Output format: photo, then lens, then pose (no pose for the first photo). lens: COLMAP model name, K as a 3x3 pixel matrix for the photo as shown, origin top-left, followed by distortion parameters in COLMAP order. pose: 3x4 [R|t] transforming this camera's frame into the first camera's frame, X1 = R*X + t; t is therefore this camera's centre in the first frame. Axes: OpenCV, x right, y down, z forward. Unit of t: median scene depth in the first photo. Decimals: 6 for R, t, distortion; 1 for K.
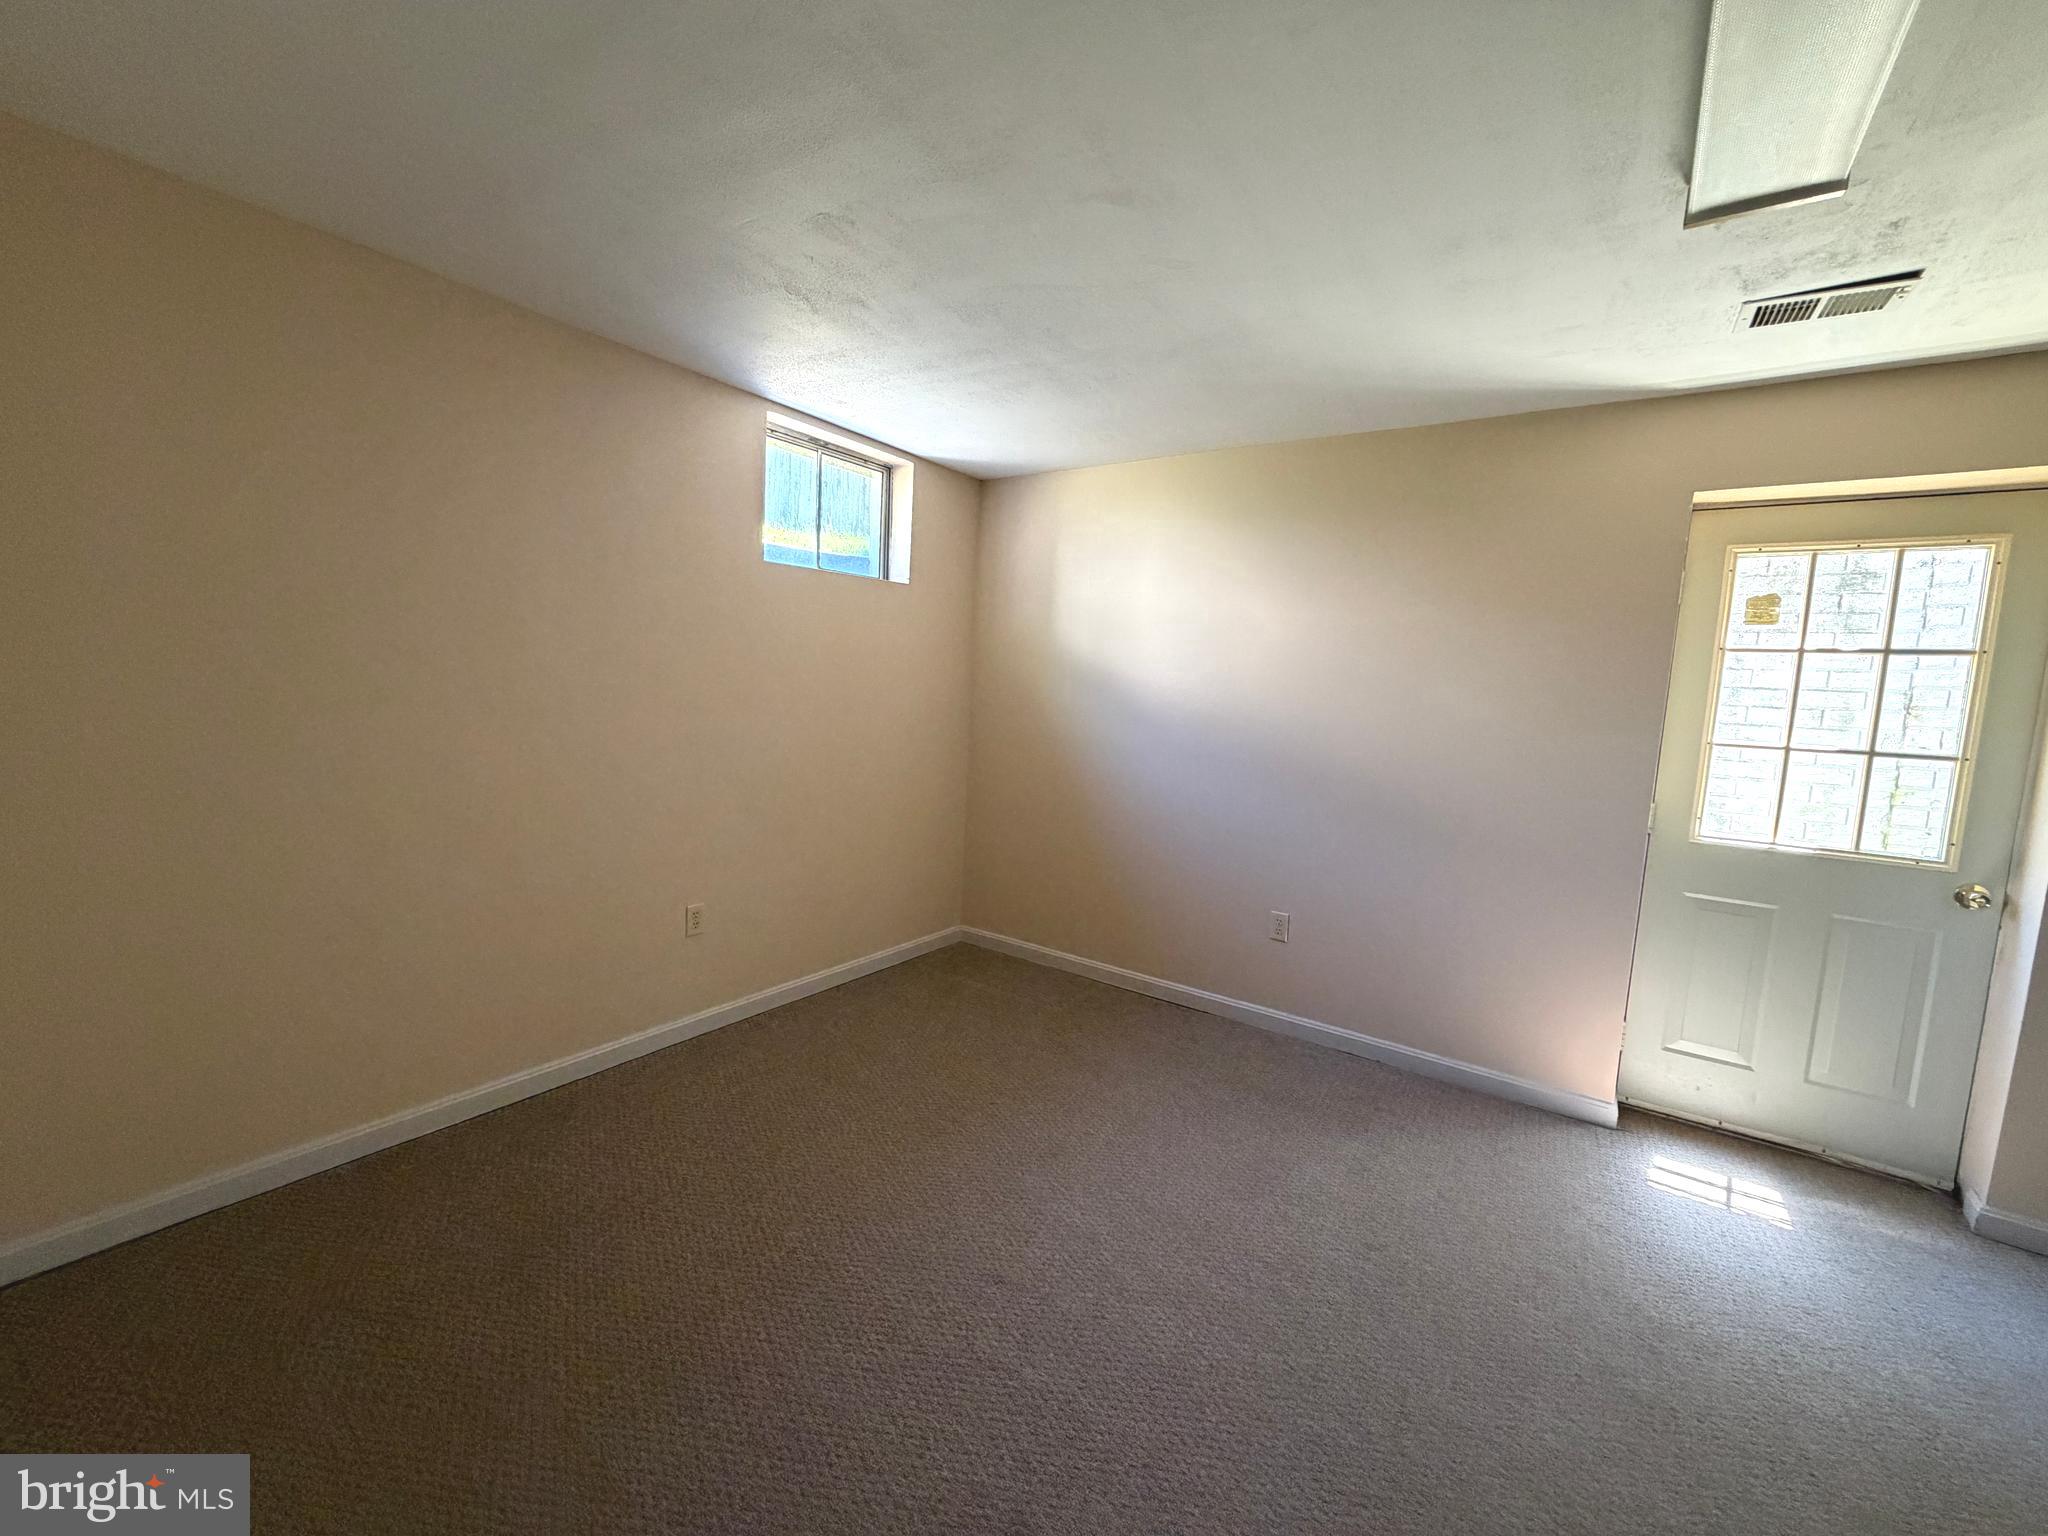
lens RADIAL K [[815.6, 0, 1017.9], [0, 815.6, 763.1], [0, 0, 1]] dist [-0.001489, 0.000162]
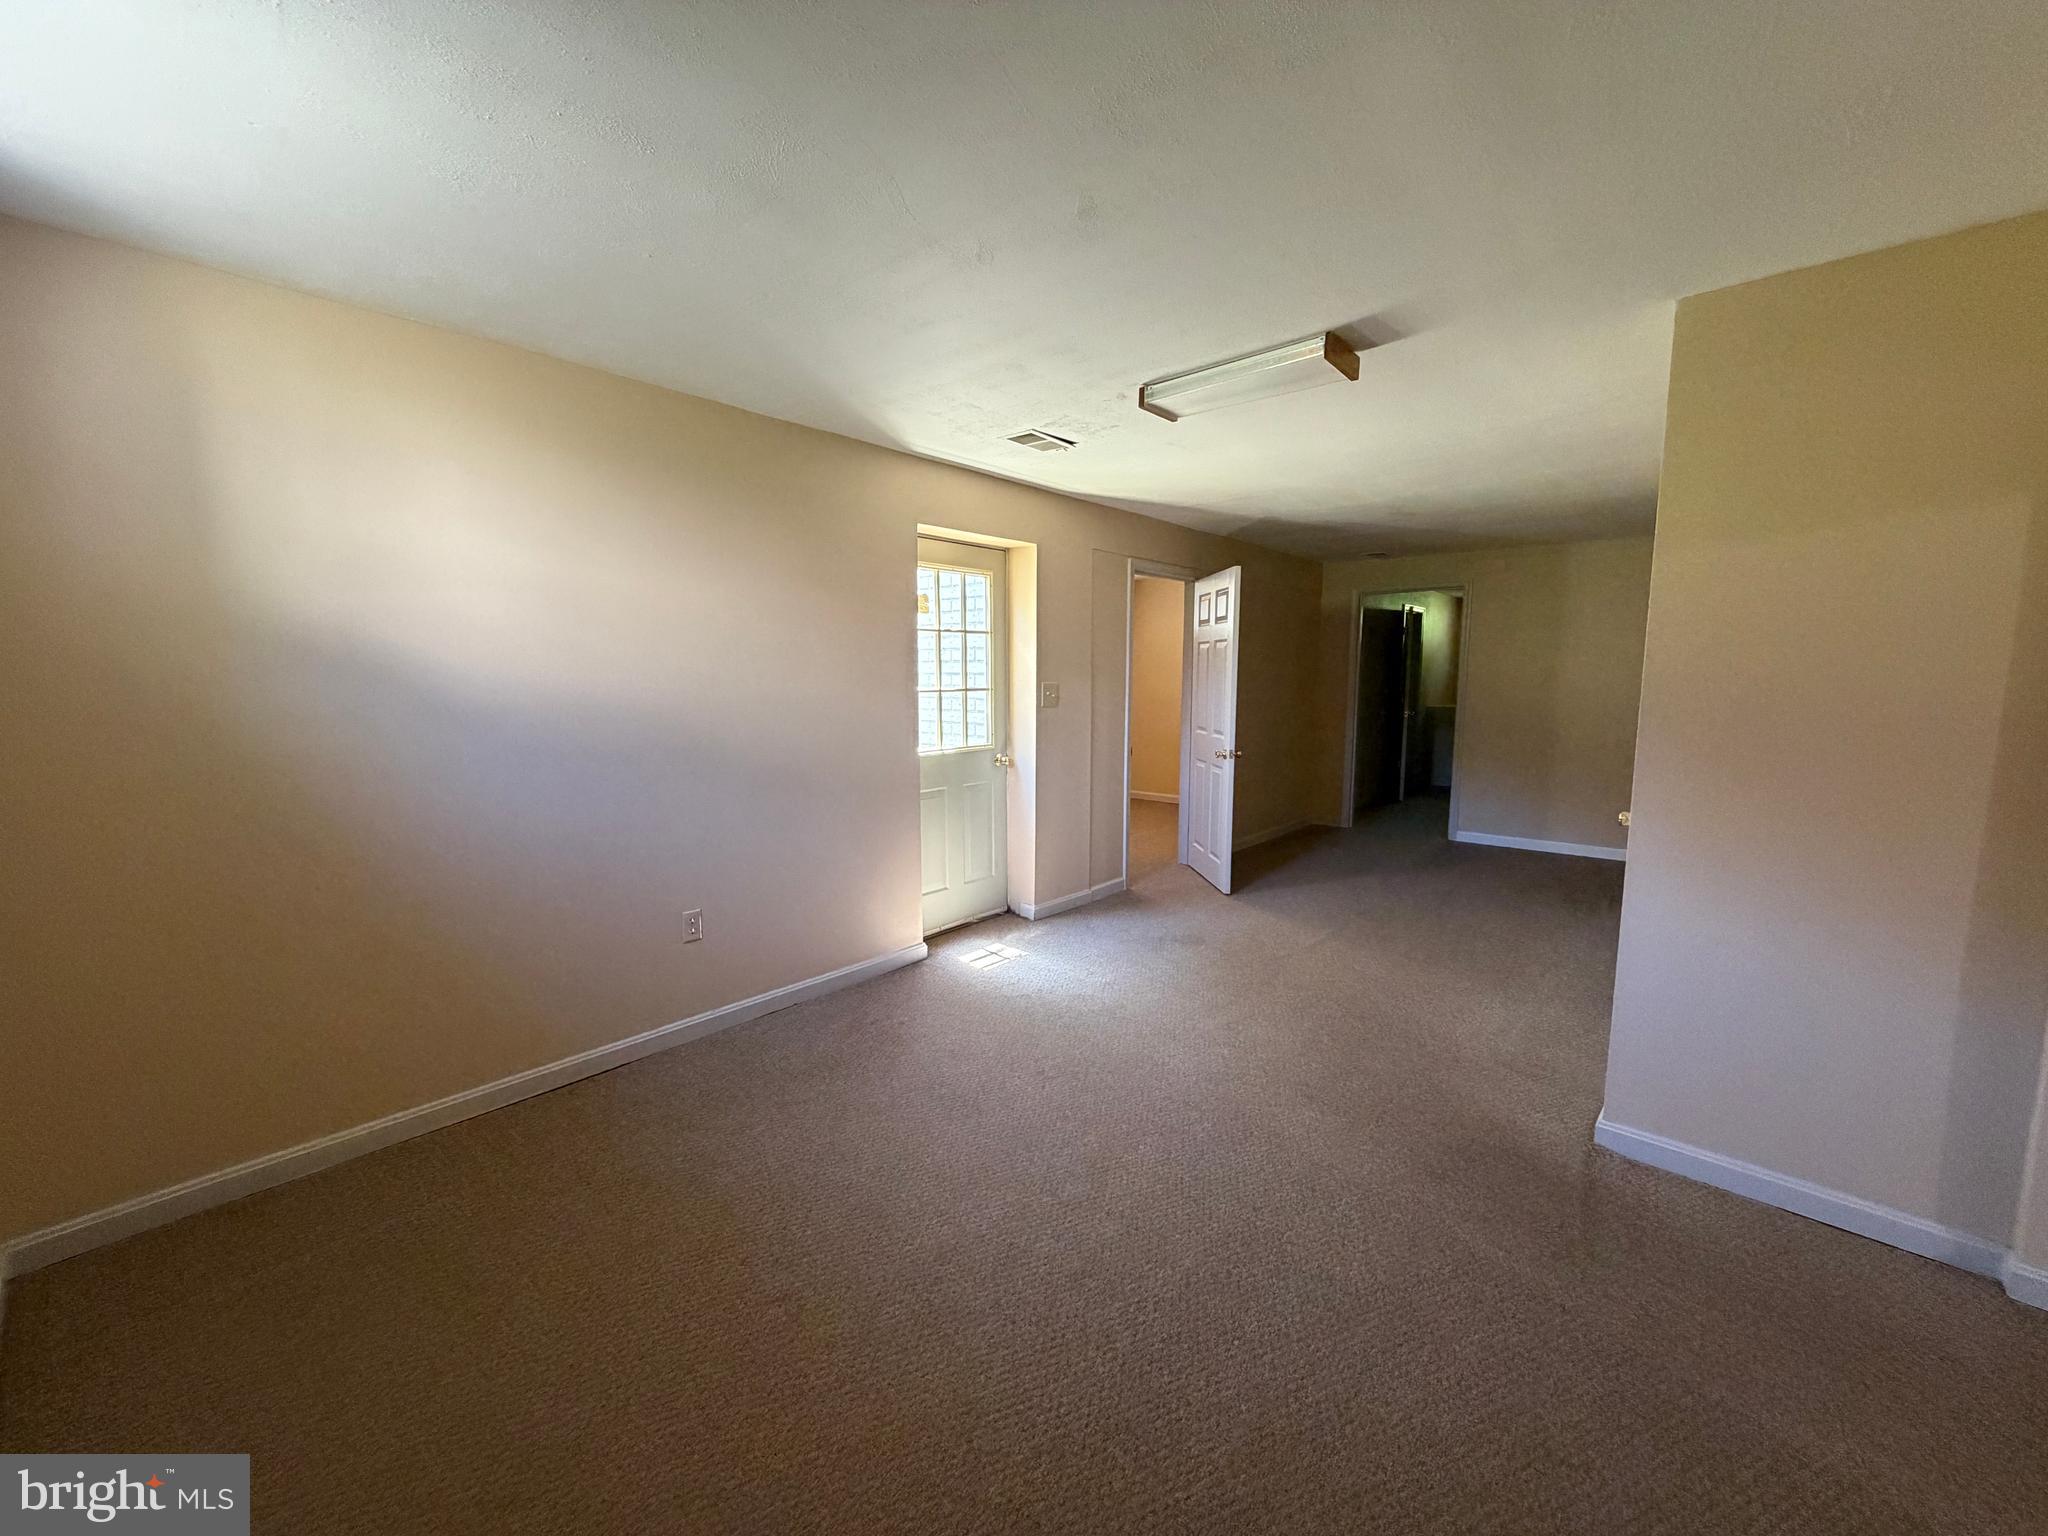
lens RADIAL K [[815.6, 0, 1014.4], [0, 815.6, 772.7], [0, 0, 1]] dist [-0.001489, 0.000162]
pose [[0.107139, -0.174176, 0.978869, -0.705113], [0.101993, 0.981267, 0.163440, -0.115352], [-0.988999, 0.082327, 0.122897, 0.701536]]
